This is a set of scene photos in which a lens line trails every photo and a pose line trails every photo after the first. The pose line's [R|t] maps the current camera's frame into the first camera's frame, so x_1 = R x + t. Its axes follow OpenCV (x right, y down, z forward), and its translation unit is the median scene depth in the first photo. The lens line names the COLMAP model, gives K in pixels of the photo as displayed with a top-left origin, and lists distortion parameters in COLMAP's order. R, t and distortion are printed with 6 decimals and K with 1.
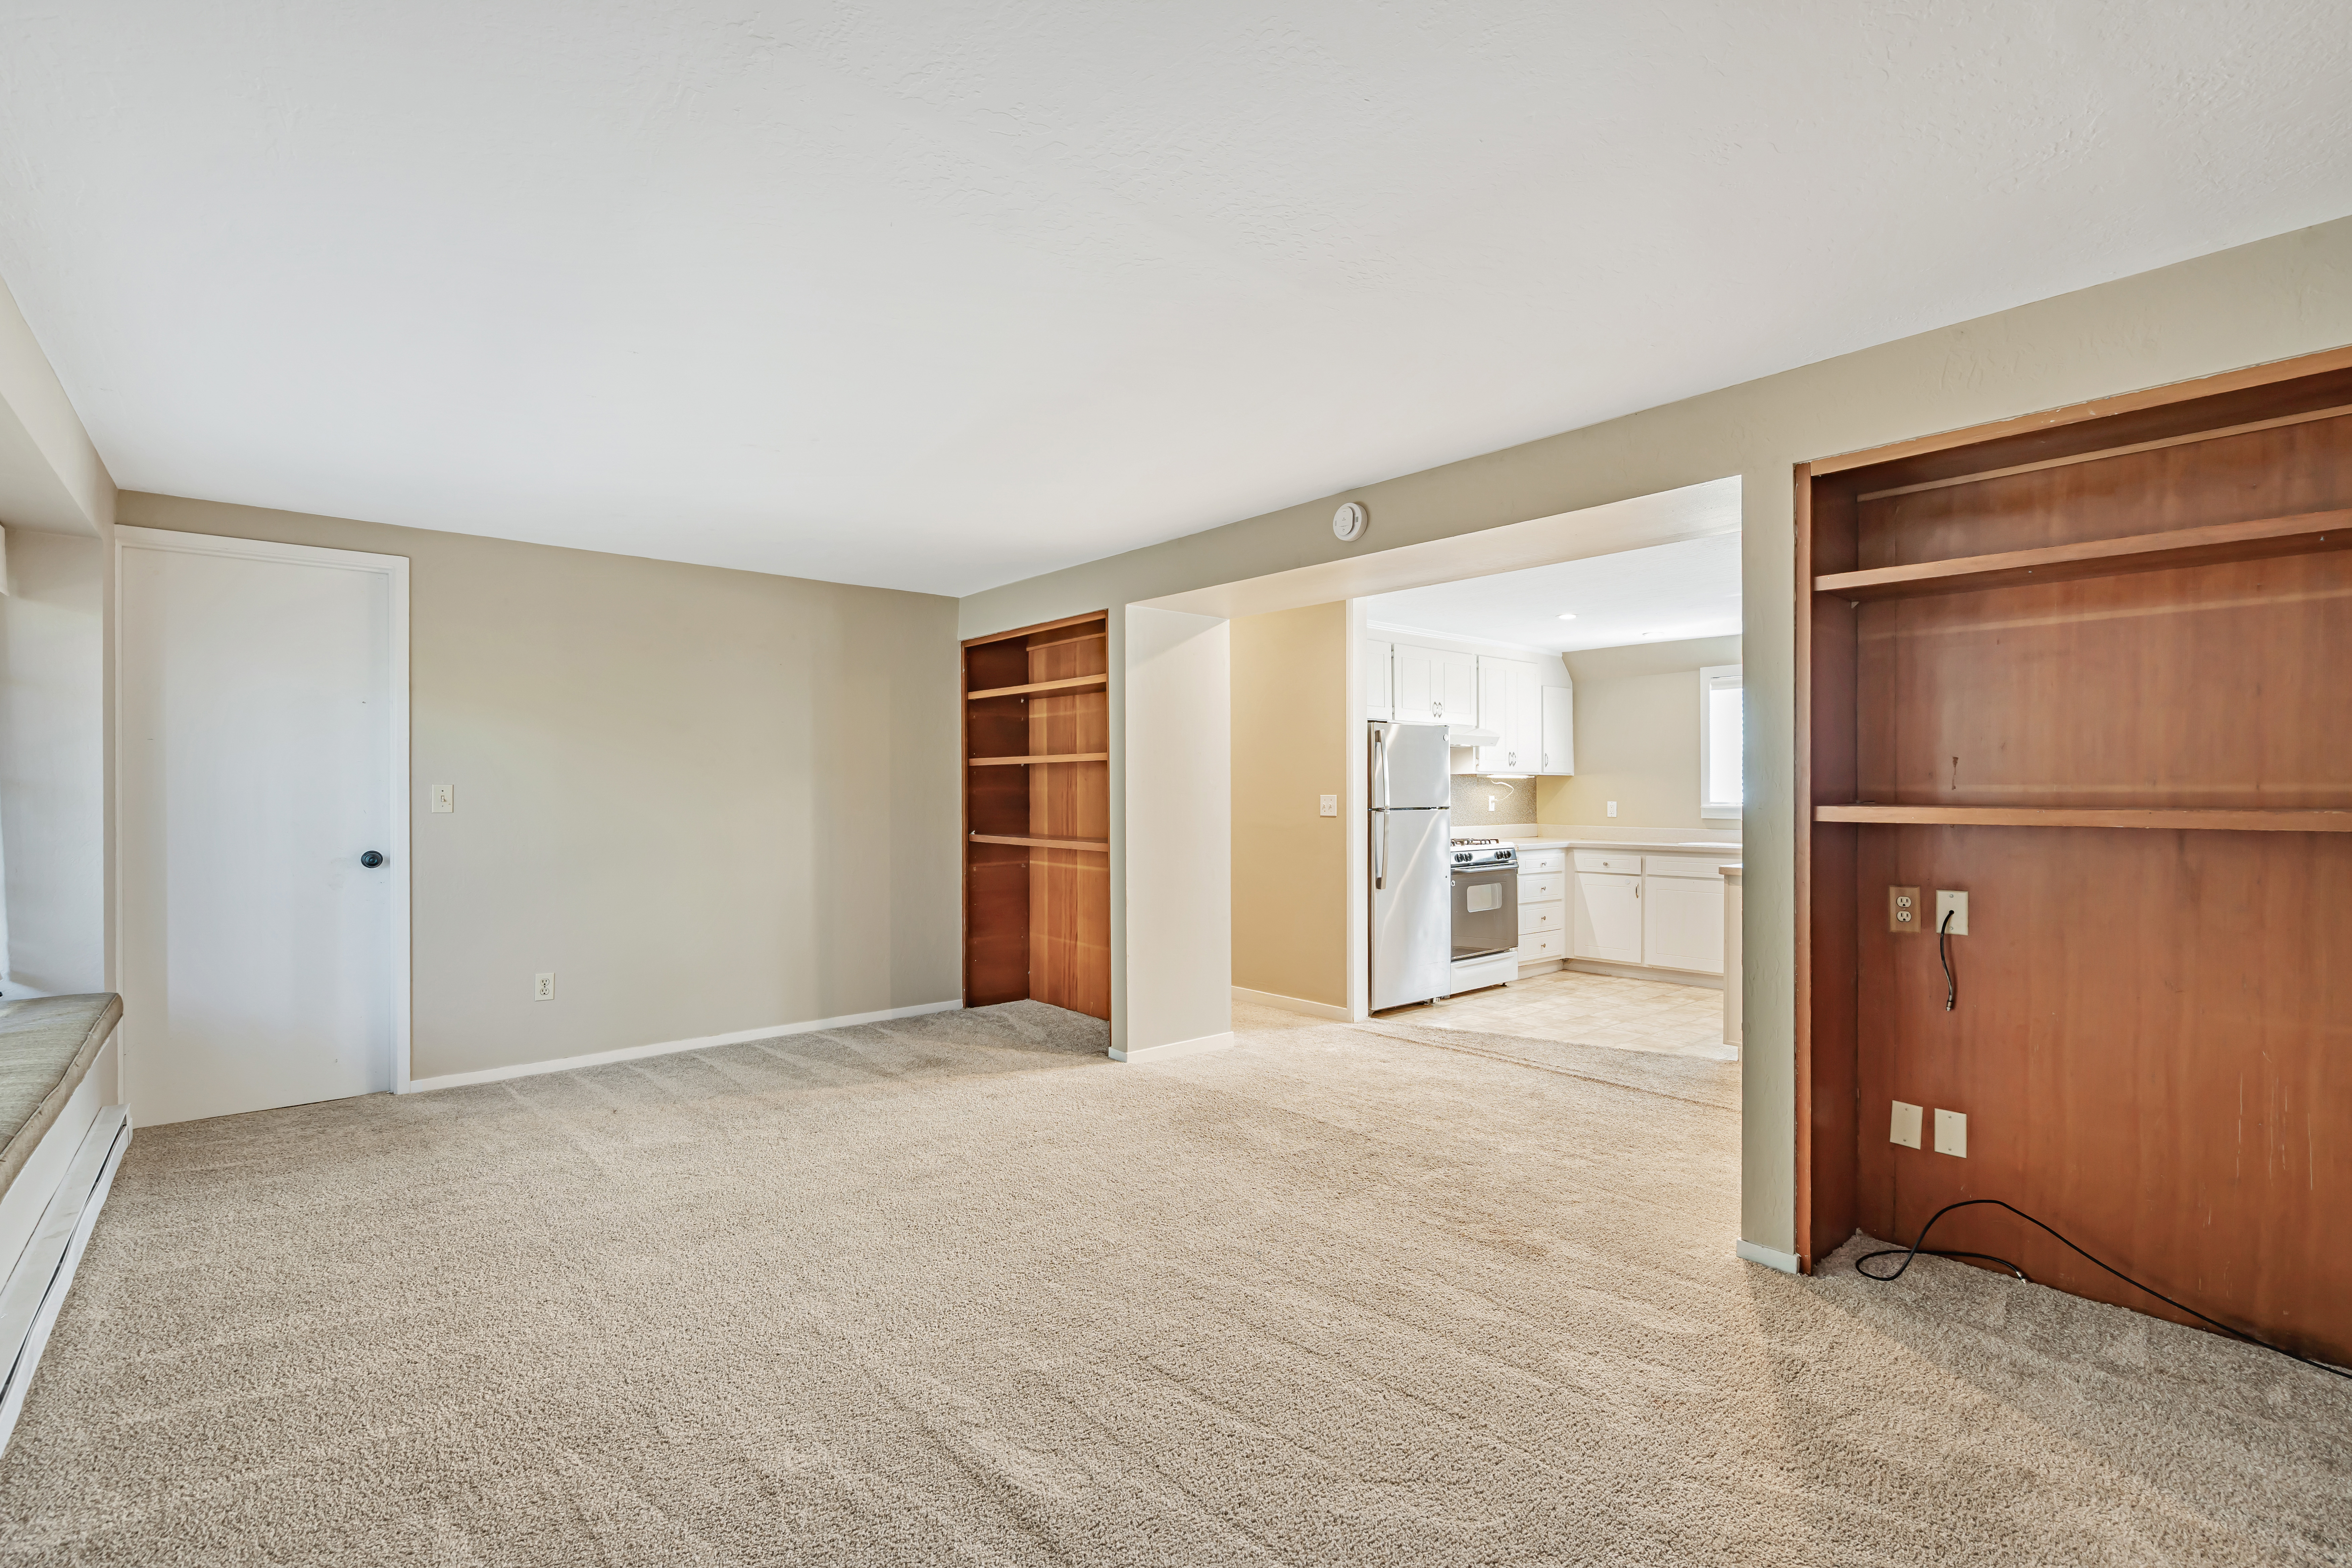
lens RADIAL K [[1073.0, 0, 1171.9], [0, 1073.0, 767.4], [0, 0, 1]] dist [-0.004719, 0.000202]
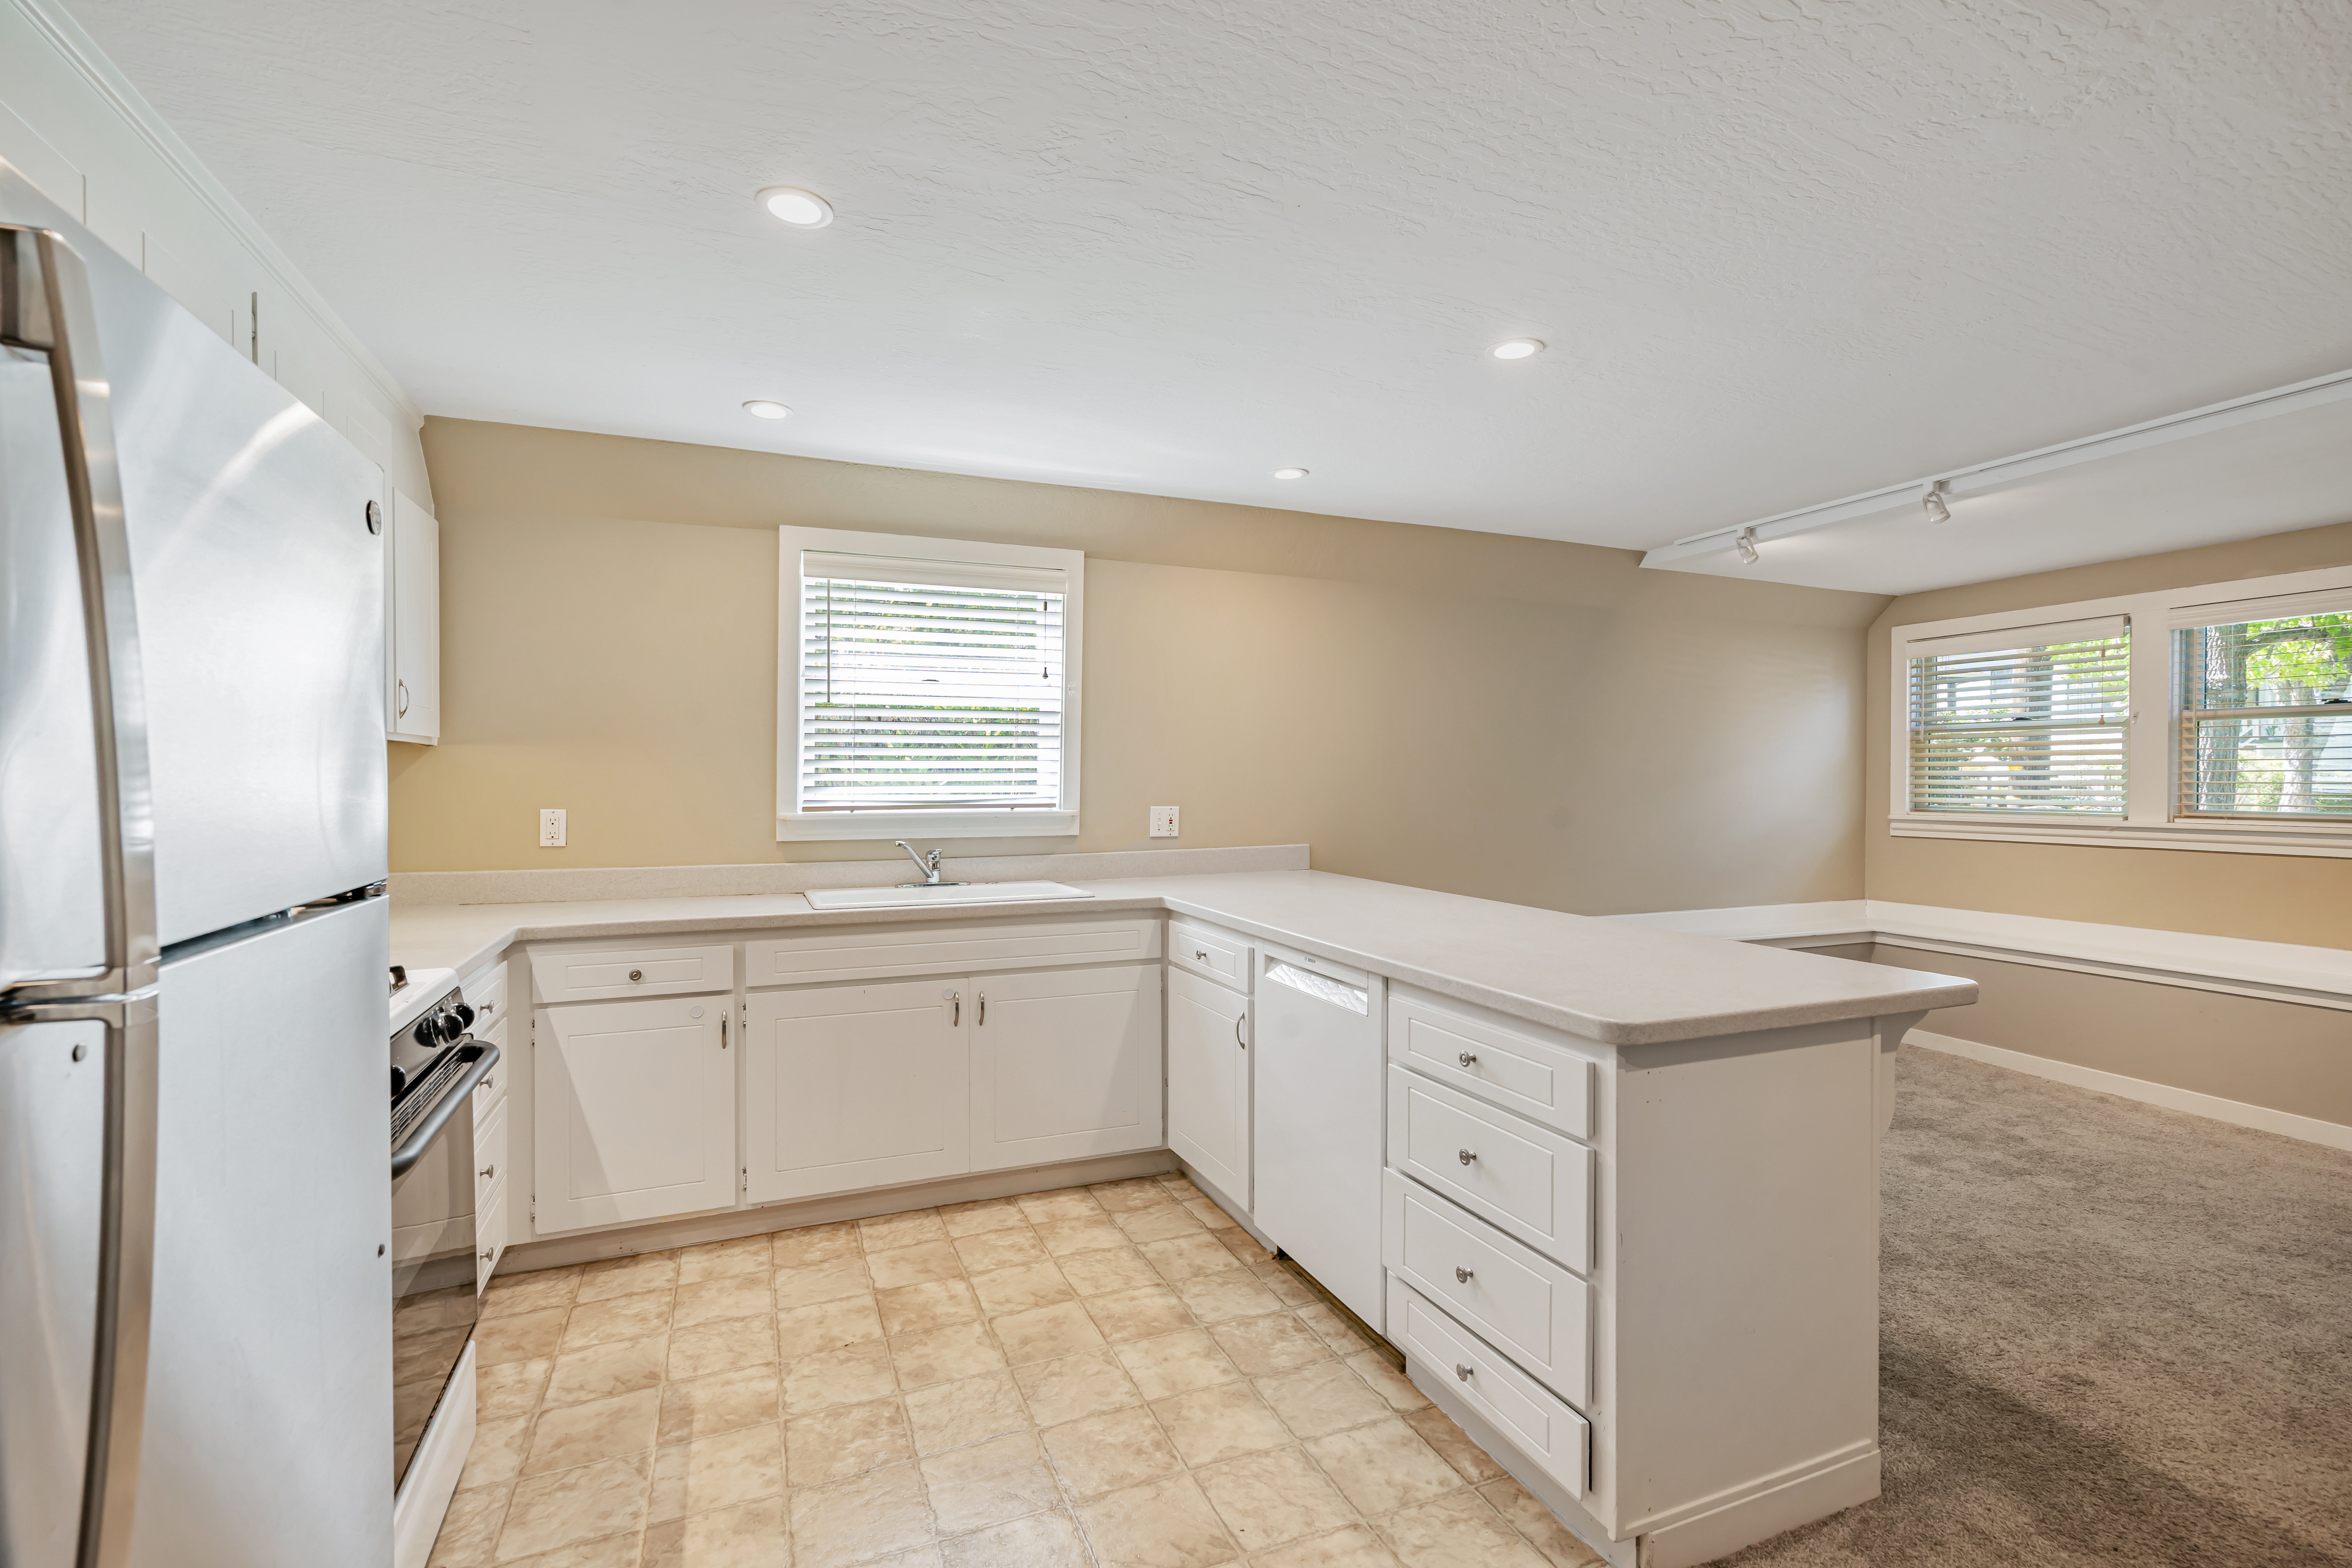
lens RADIAL K [[1048.9, 0, 1176.8], [0, 1048.9, 777.9], [0, 0, 1]] dist [-0.004925, 0.000371]
pose [[0.308085, -0.001099, 0.951358, 0.117783], [-0.025153, 0.999640, 0.009300, 0.012044], [-0.951026, -0.026794, 0.307946, 0.779977]]
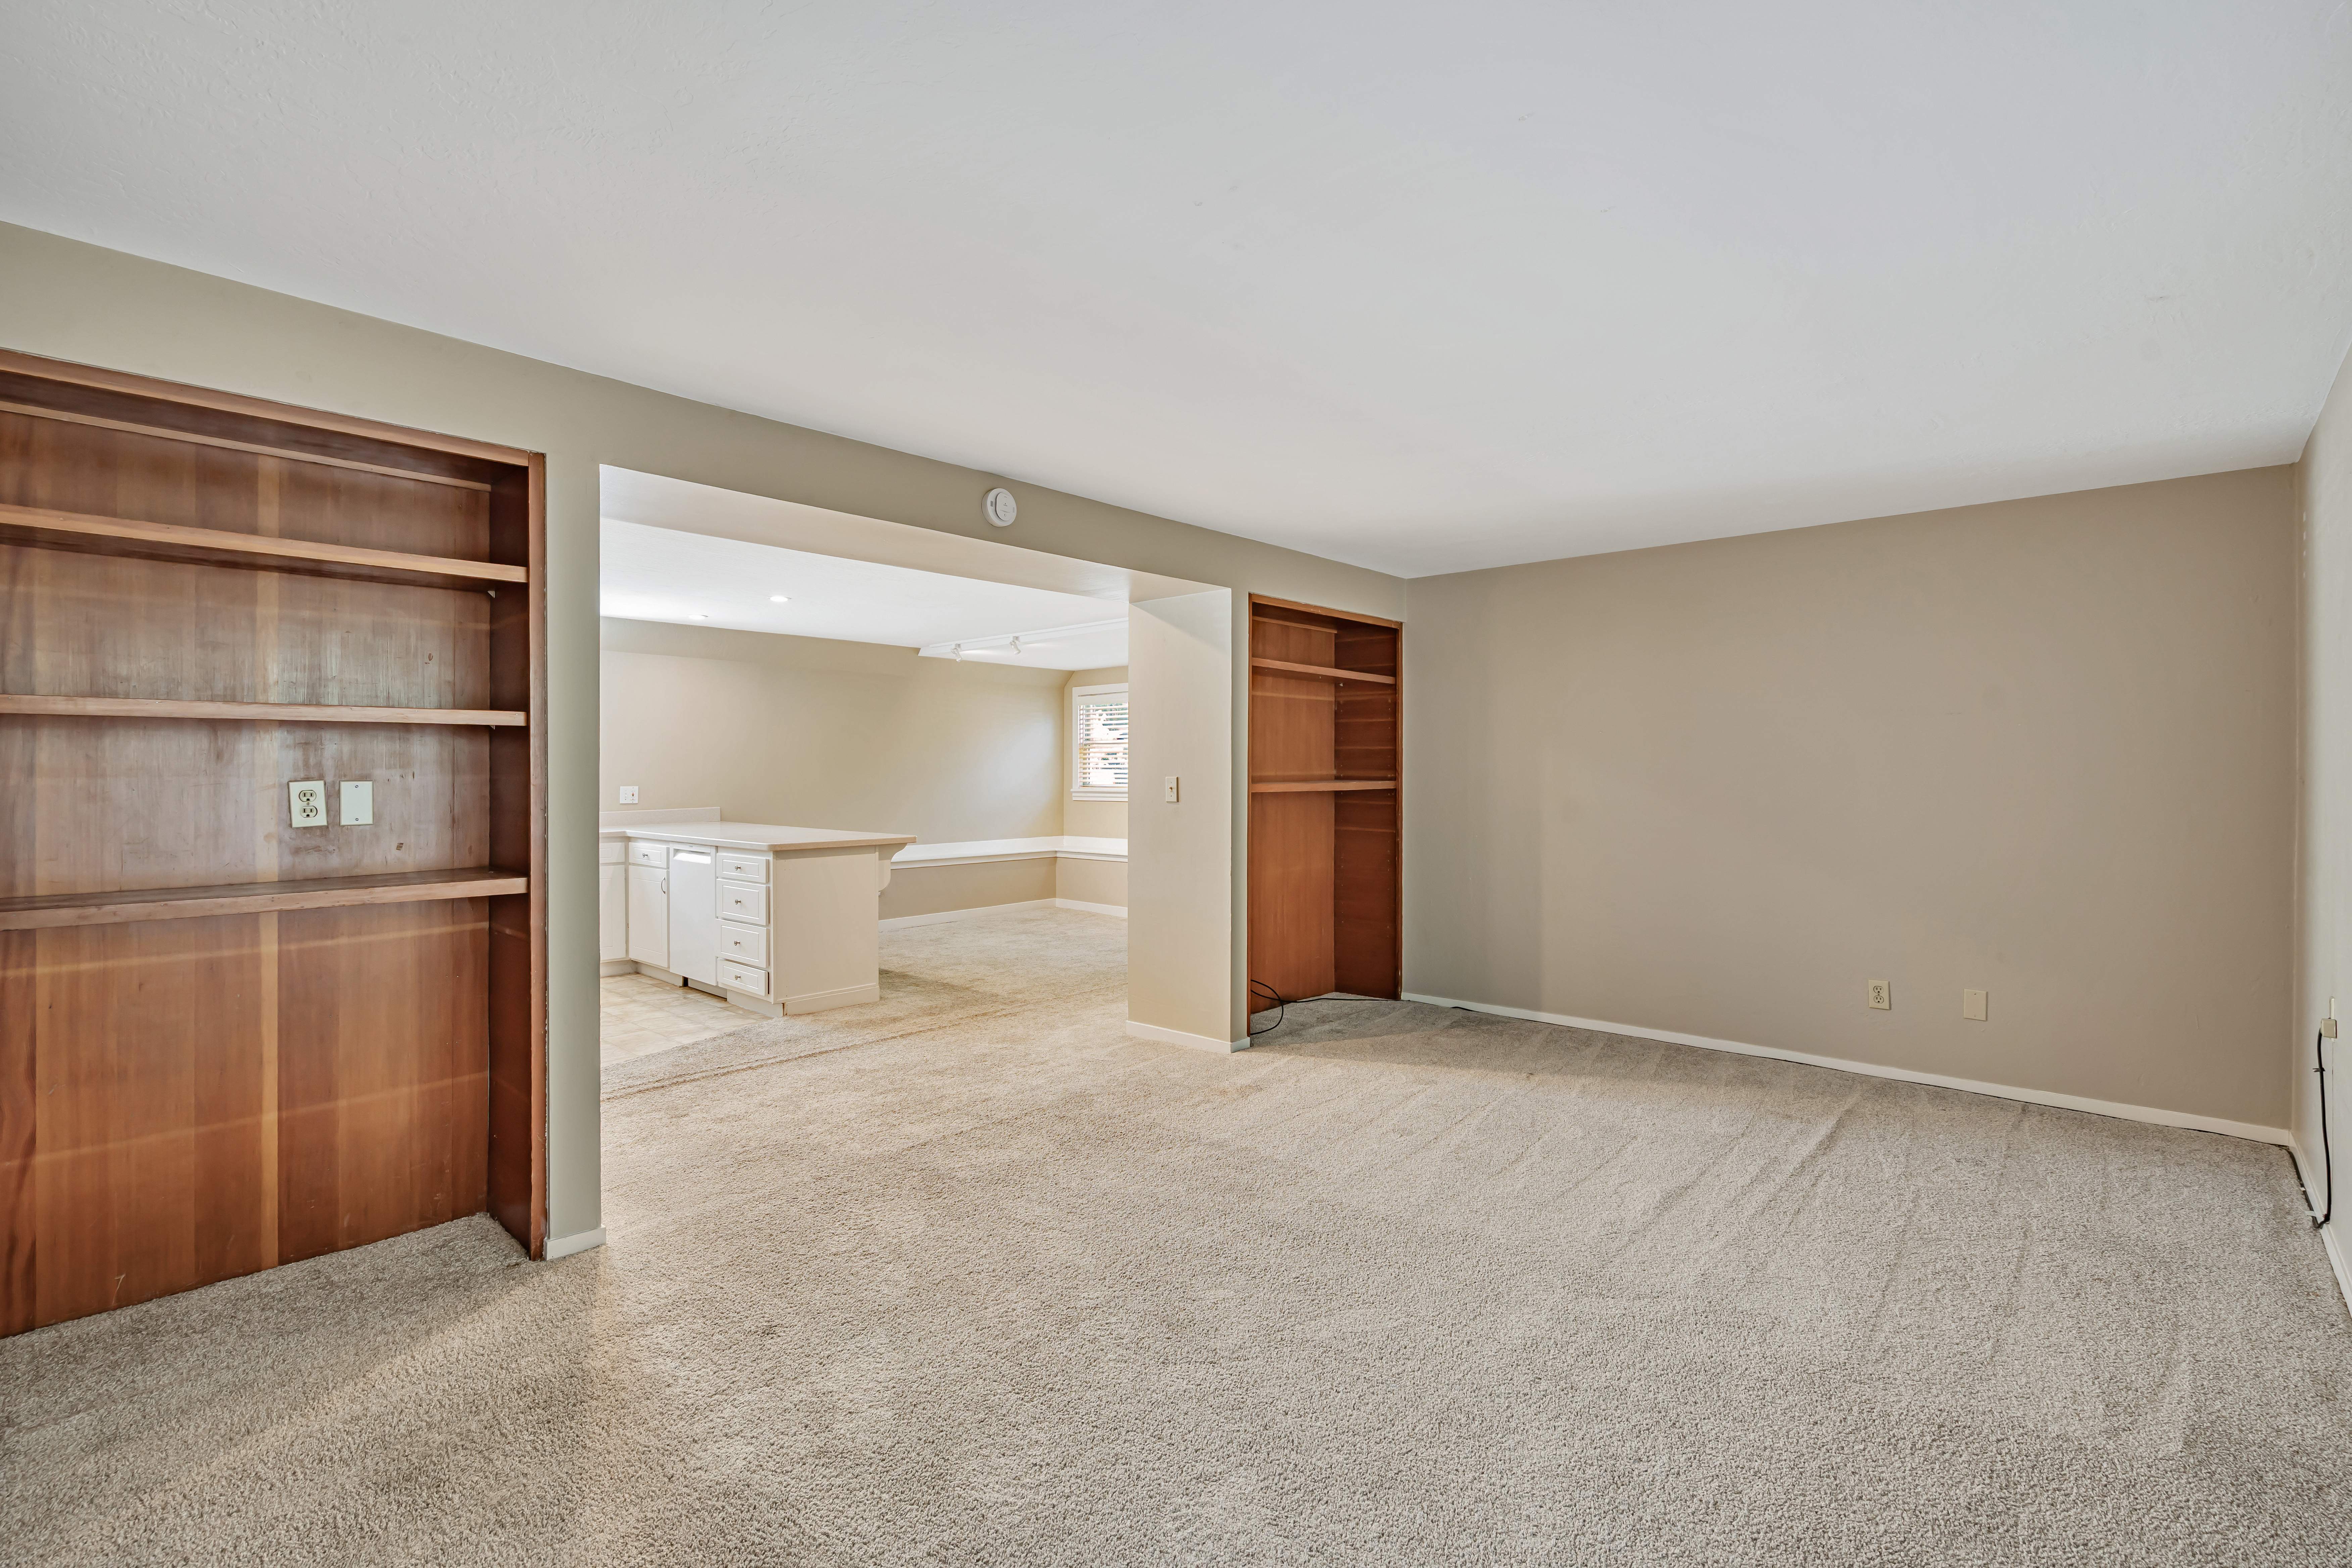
lens RADIAL K [[1073.0, 0, 1171.9], [0, 1073.0, 767.4], [0, 0, 1]] dist [-0.004719, 0.000202]
pose [[-0.116664, 0.001037, 0.993171, -0.476466], [-0.023127, 0.999725, -0.003760, 0.005875], [-0.992902, -0.023408, -0.116608, 0.545274]]
